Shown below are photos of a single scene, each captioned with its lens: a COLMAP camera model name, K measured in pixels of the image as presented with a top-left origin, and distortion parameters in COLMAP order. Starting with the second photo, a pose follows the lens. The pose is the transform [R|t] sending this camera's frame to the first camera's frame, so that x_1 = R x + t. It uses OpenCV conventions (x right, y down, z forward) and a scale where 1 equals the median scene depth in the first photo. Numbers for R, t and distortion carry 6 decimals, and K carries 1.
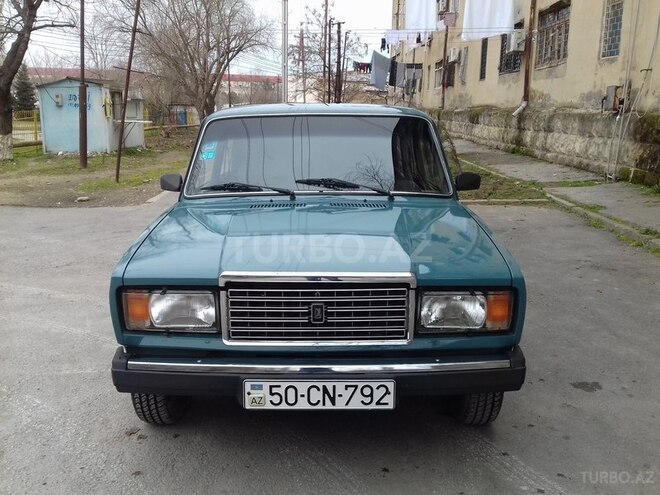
lens RADIAL K [[609.7, 0, 321.2], [0, 609.7, 247.2], [0, 0, 1]] dist [0.094789, -0.204505]
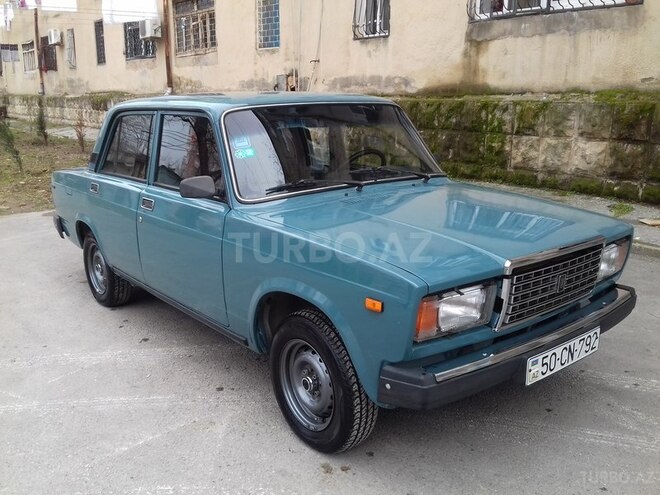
lens RADIAL K [[609.7, 0, 321.2], [0, 609.7, 247.2], [0, 0, 1]] dist [0.094789, -0.204505]
pose [[0.779691, -0.156395, 0.606319, -0.995225], [0.142921, 0.987195, 0.070850, -0.095140], [-0.609635, 0.031415, 0.792059, 0.373543]]
